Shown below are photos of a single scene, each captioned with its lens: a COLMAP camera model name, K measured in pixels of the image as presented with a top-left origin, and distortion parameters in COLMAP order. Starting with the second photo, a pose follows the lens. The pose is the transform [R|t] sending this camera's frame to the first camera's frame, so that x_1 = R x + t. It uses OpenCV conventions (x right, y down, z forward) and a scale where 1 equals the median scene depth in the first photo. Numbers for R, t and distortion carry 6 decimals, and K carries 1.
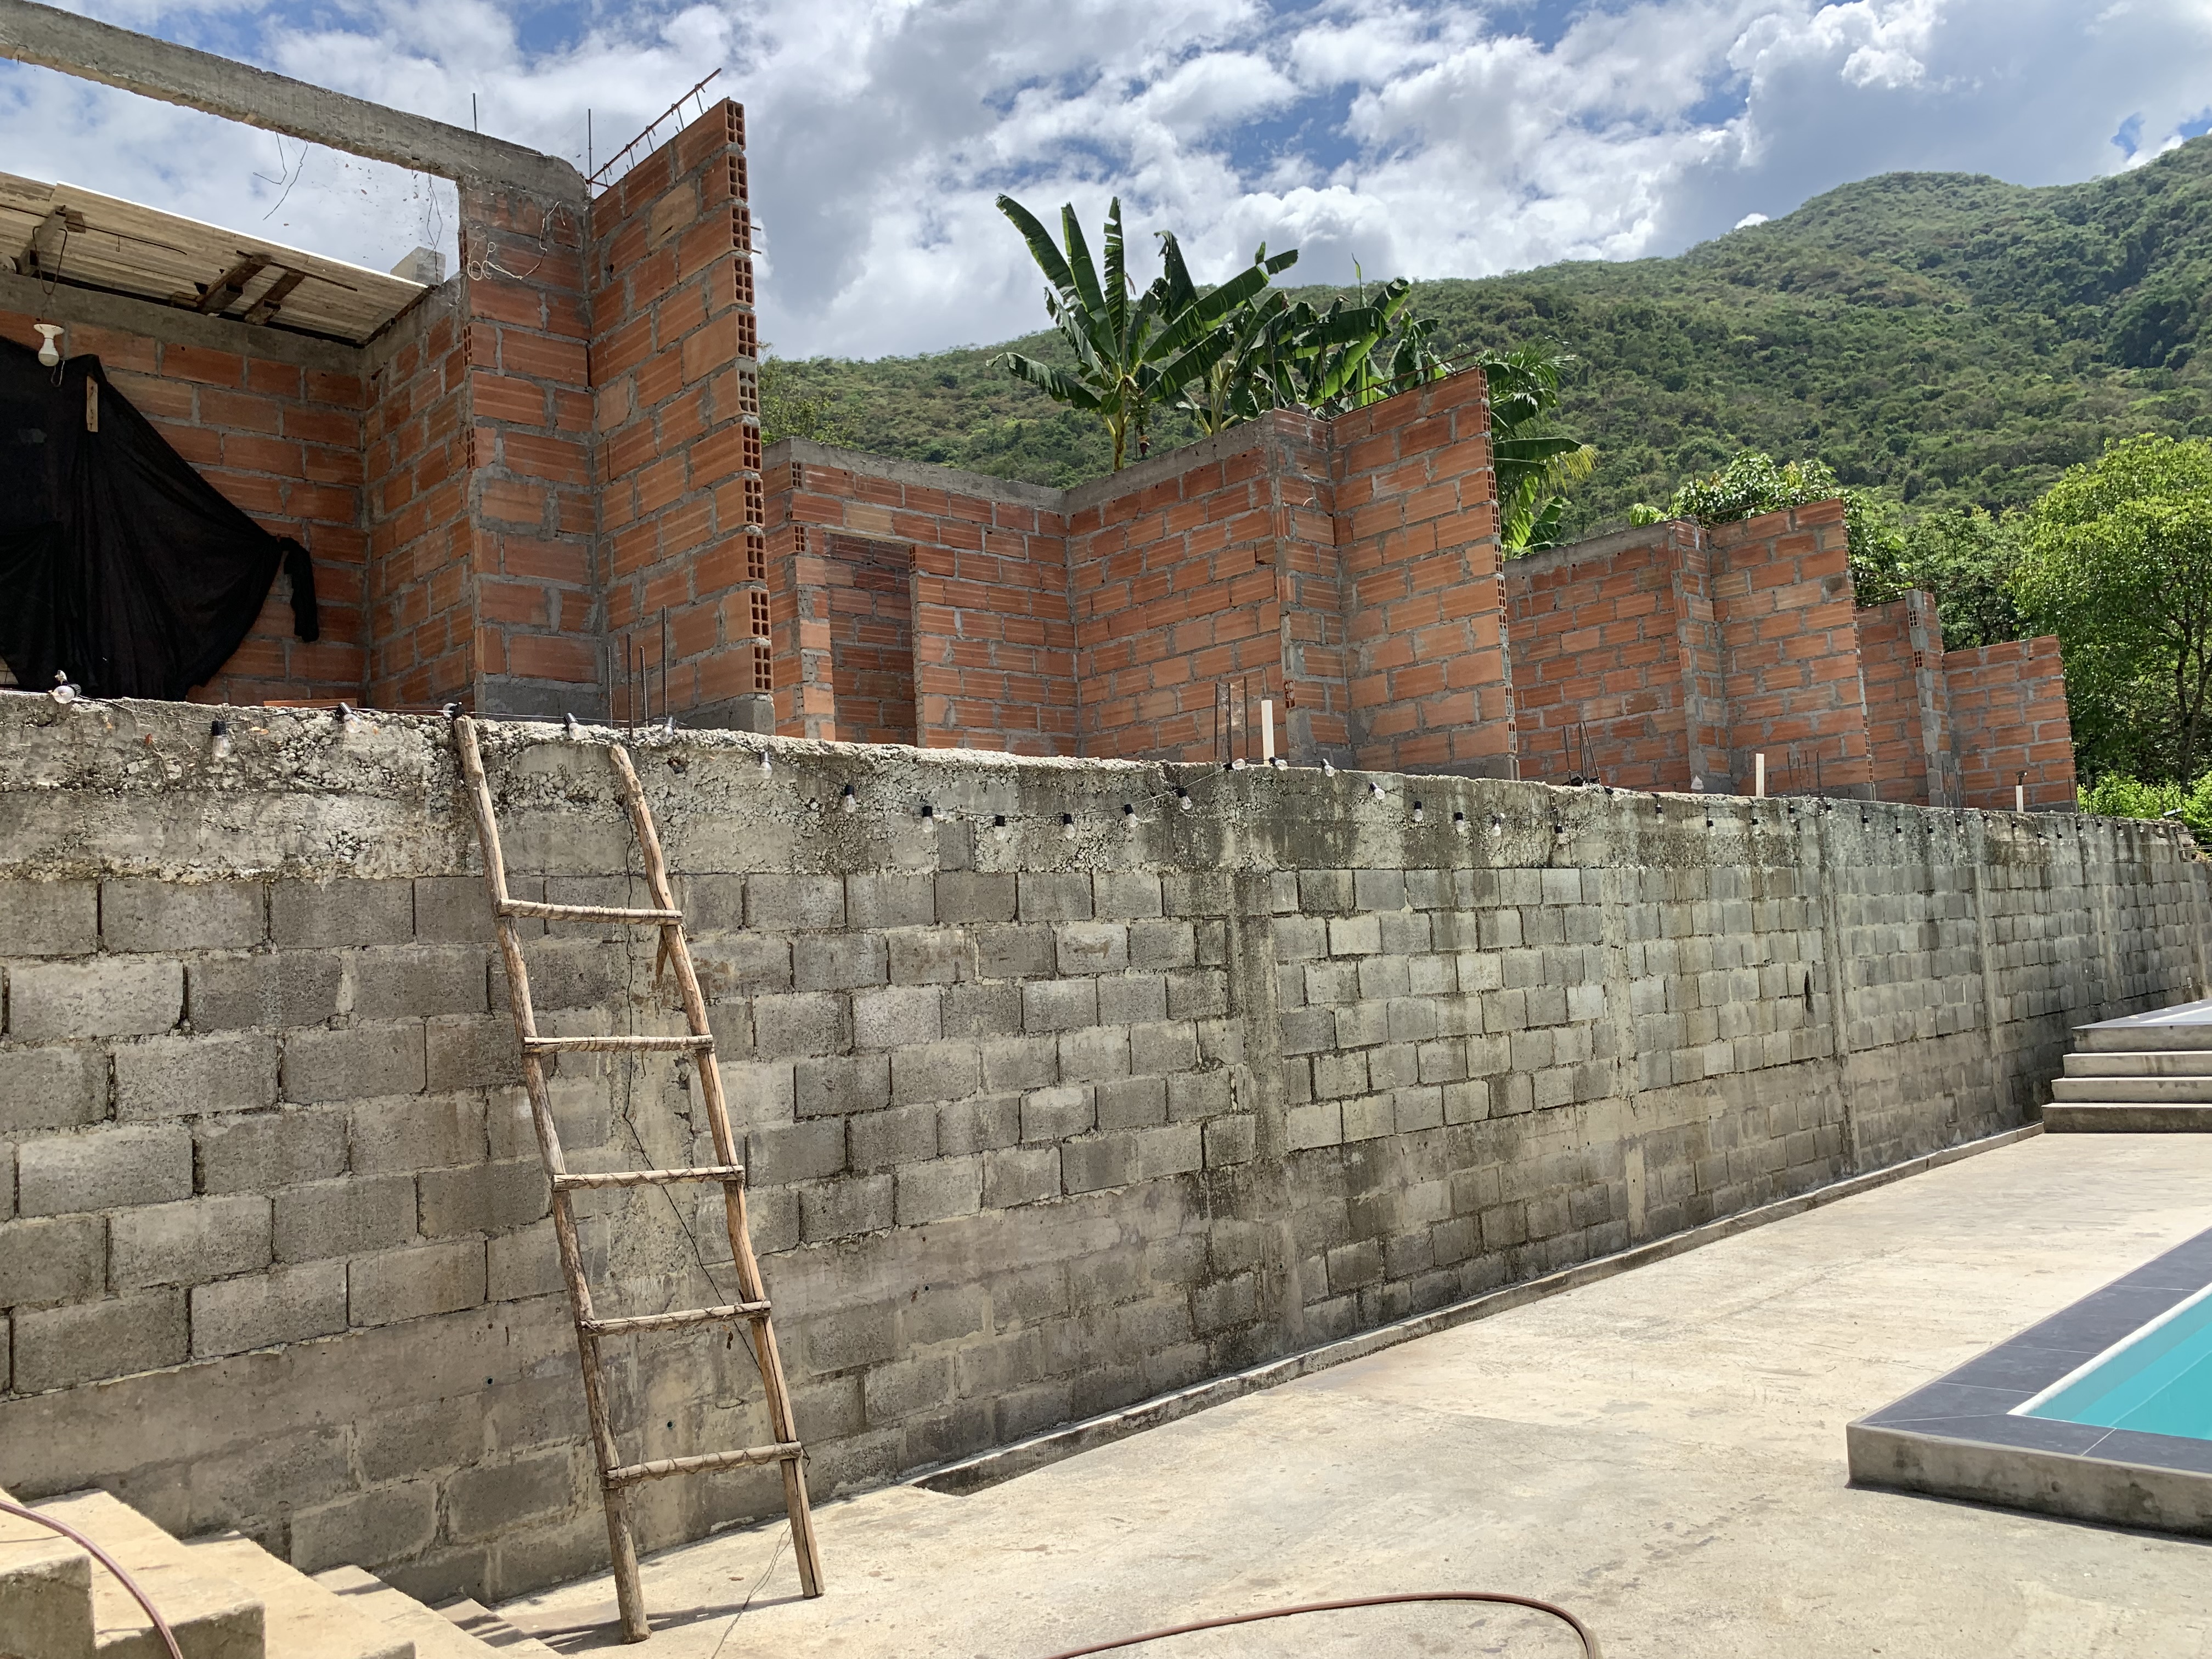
lens RADIAL K [[1709.3, 0, 1121.1], [0, 1709.3, 771.4], [0, 0, 1]] dist [0.003883, -0.000089]
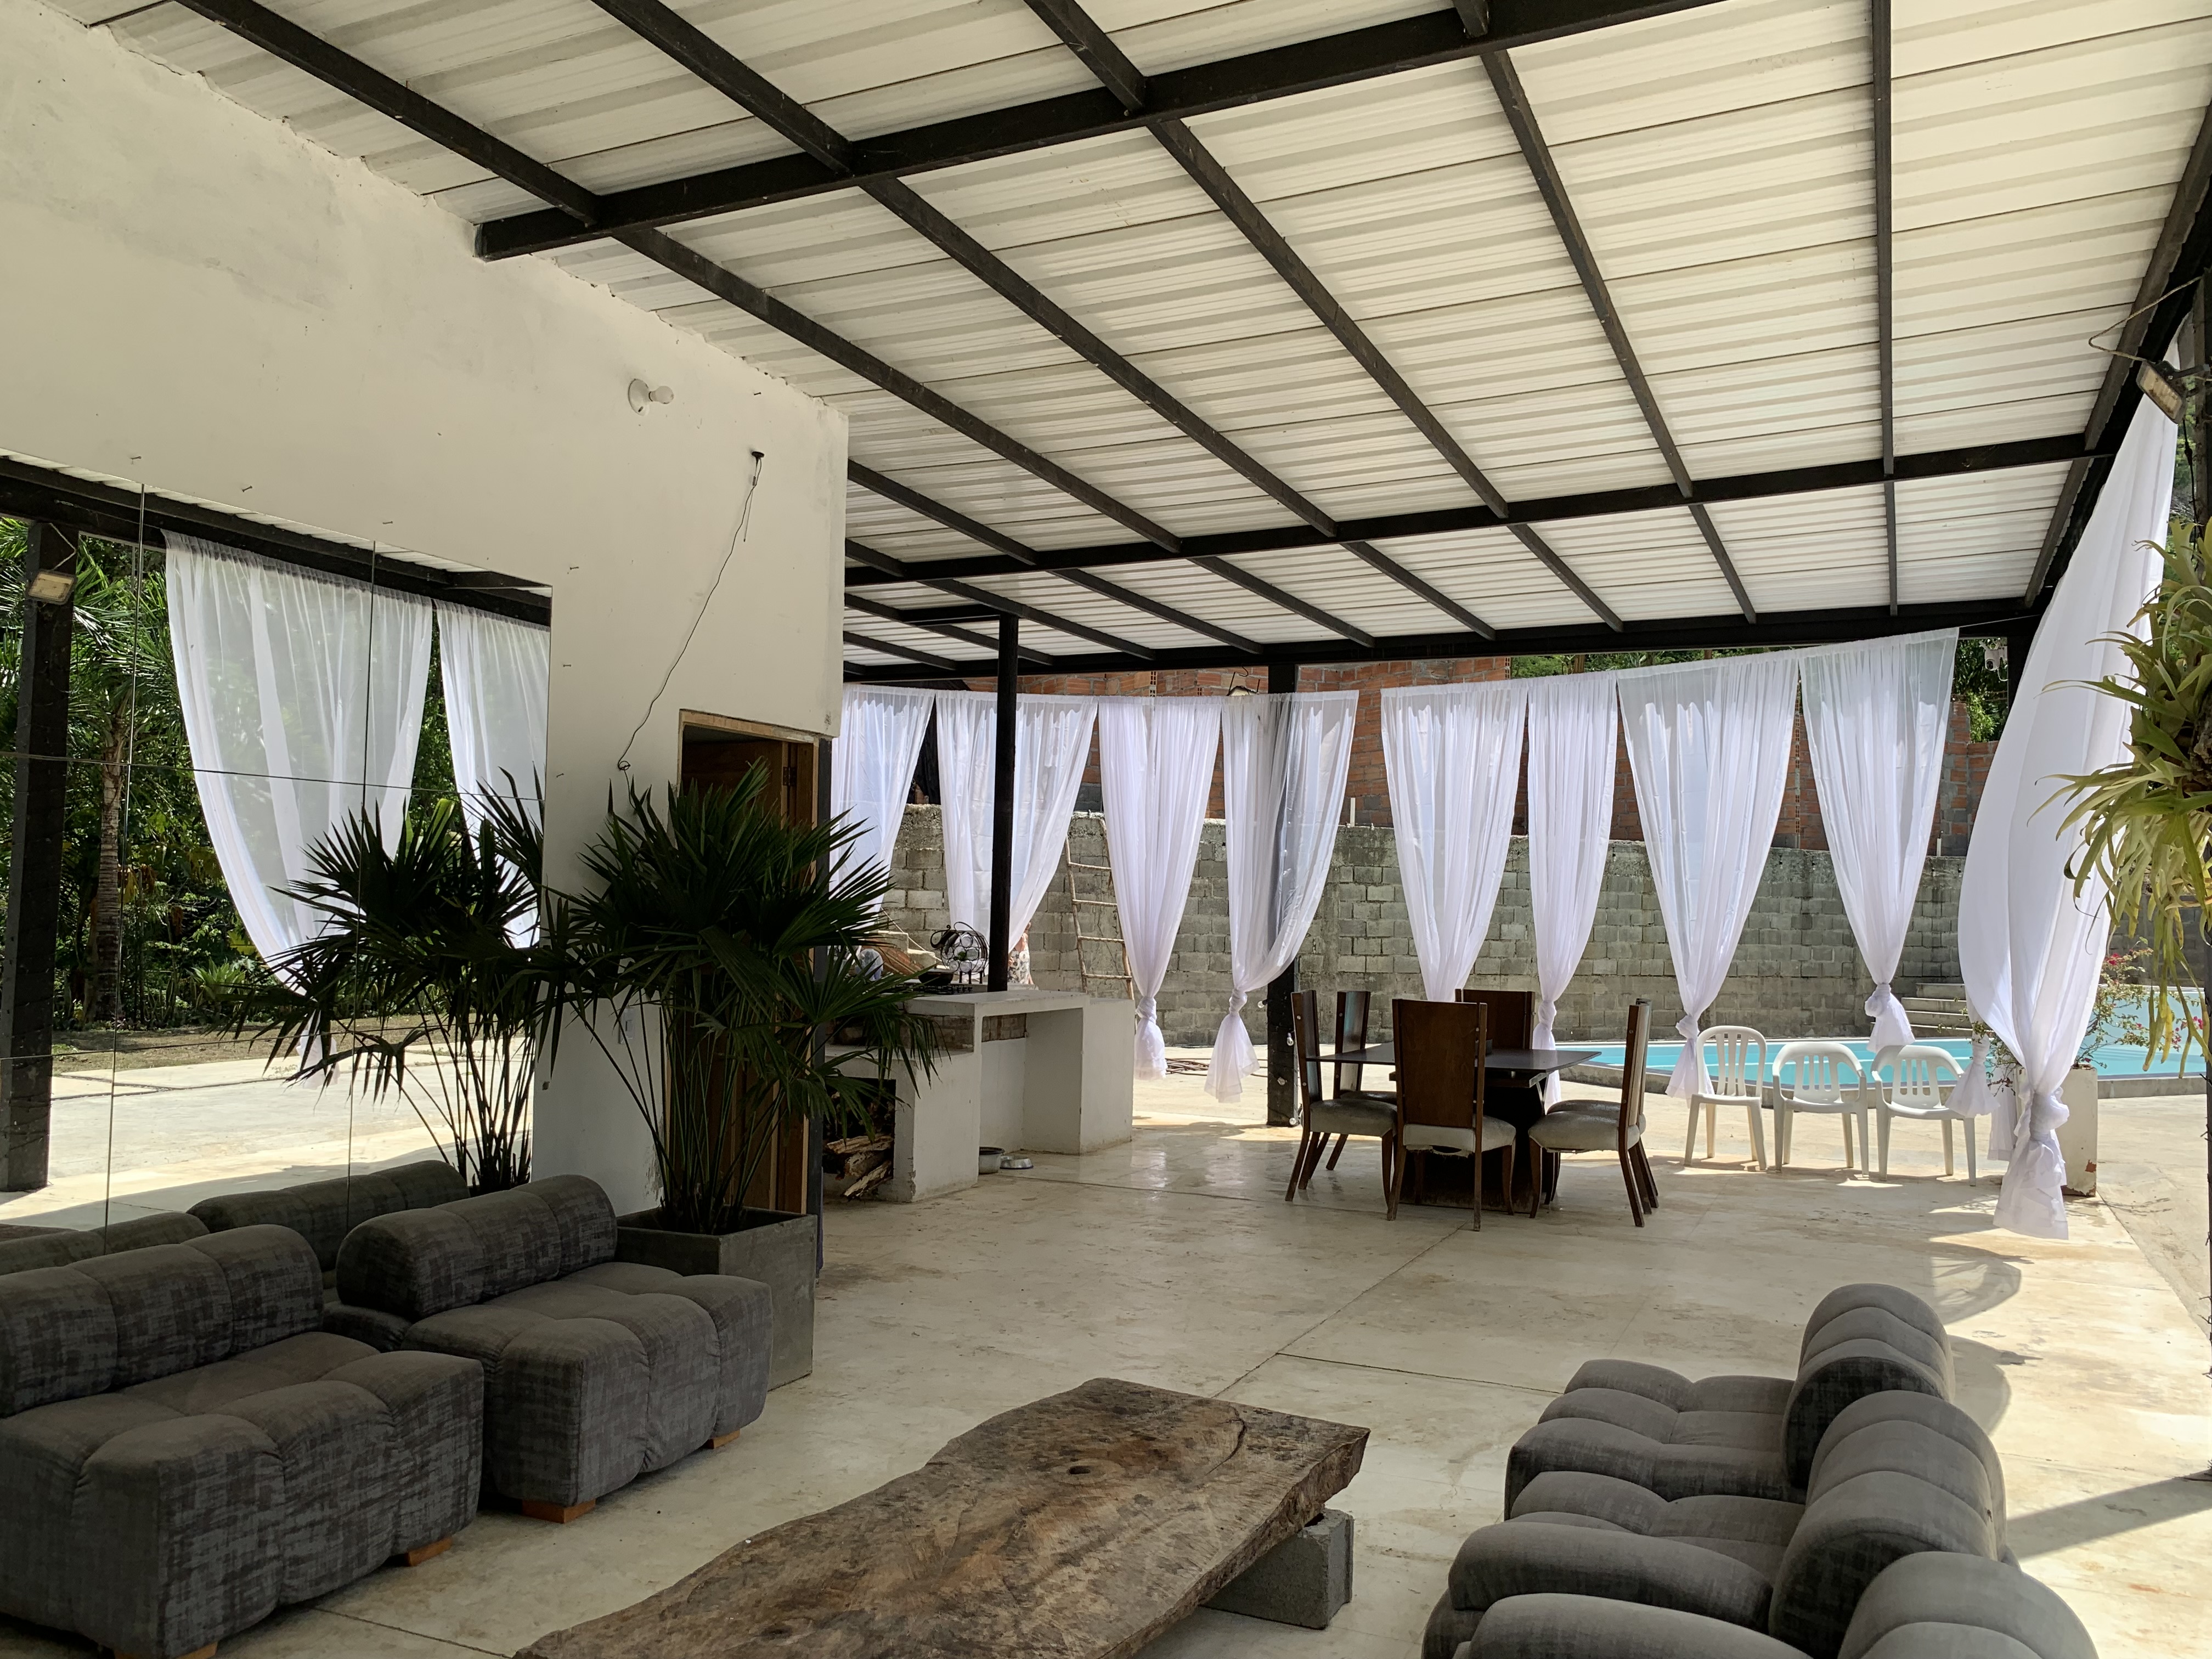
lens RADIAL K [[1690.5, 0, 1079.2], [0, 1690.5, 829.7], [0, 0, 1]] dist [0.054194, -0.070031]
pose [[0.945924, 0.078242, -0.314812, 0.474135], [-0.051043, 0.994287, 0.093744, -0.200642], [0.320348, -0.072606, 0.944513, -1.438791]]
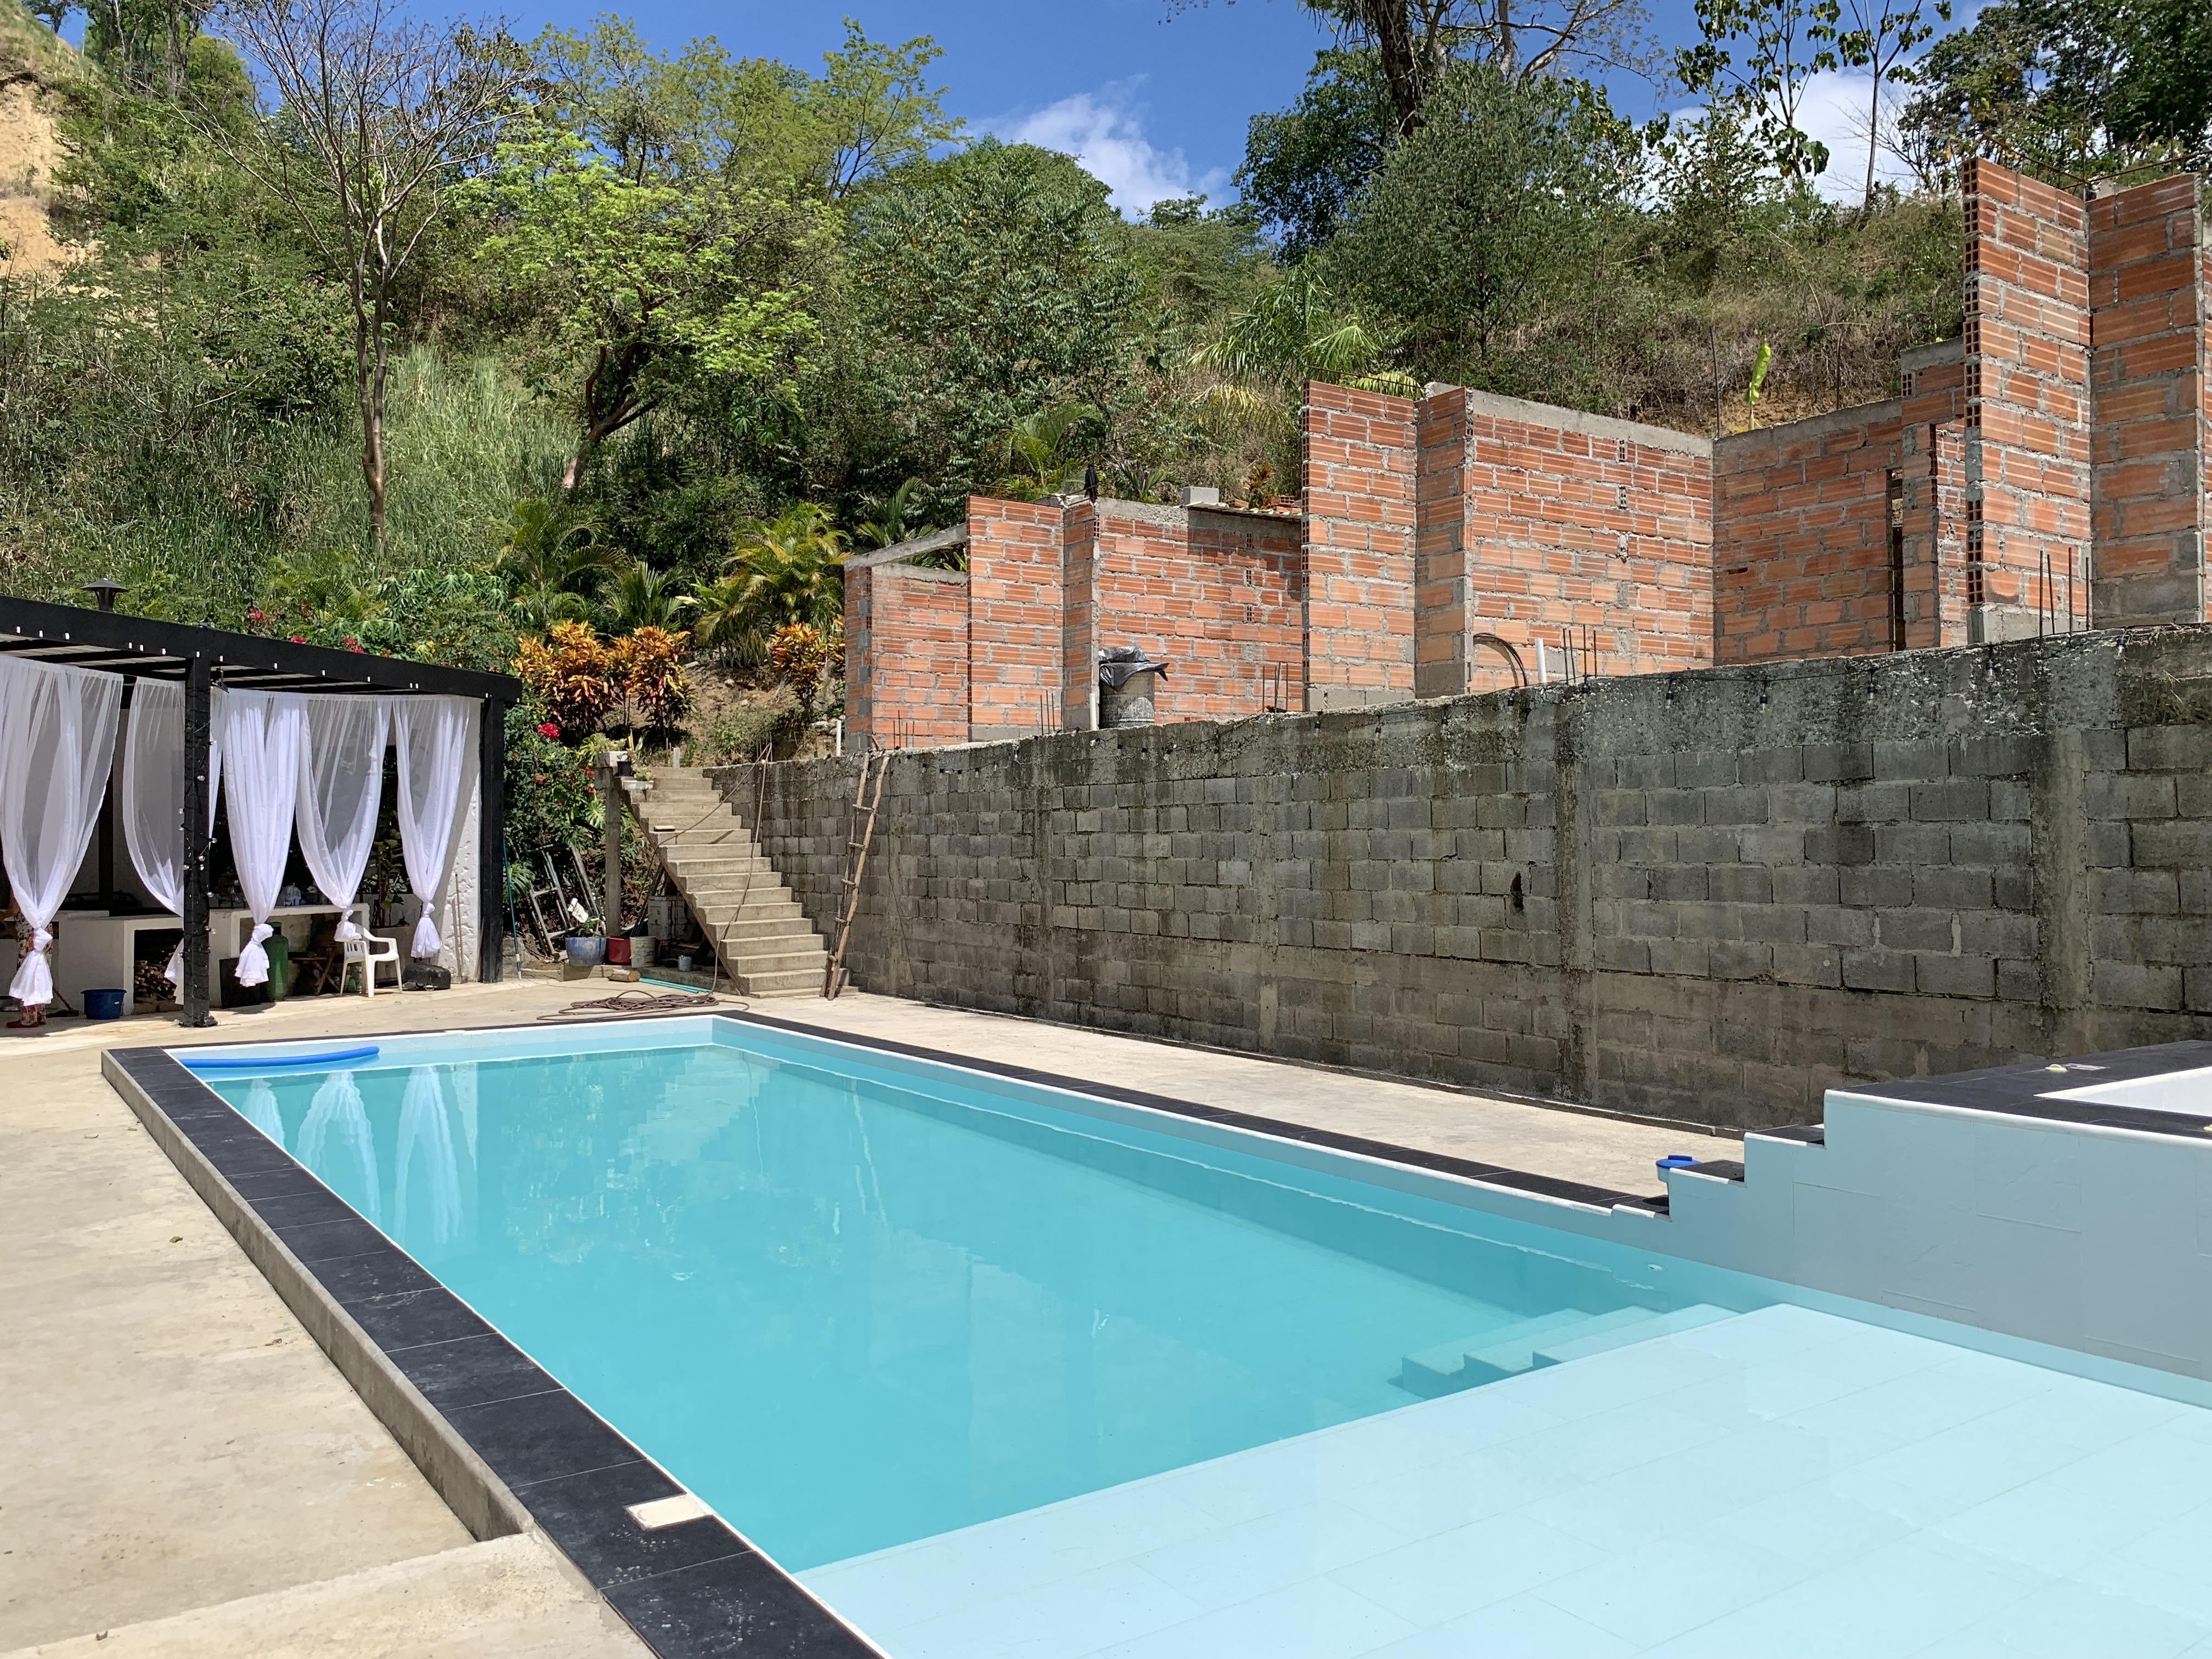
lens RADIAL K [[1664.4, 0, 1101.0], [0, 1664.4, 821.8], [0, 0, 1]] dist [0.096198, -0.159467]
pose [[-0.157396, 0.050371, -0.986250, 1.820234], [0.127610, 0.991363, 0.030267, 0.041819], [0.979256, -0.121091, -0.162464, 1.243169]]
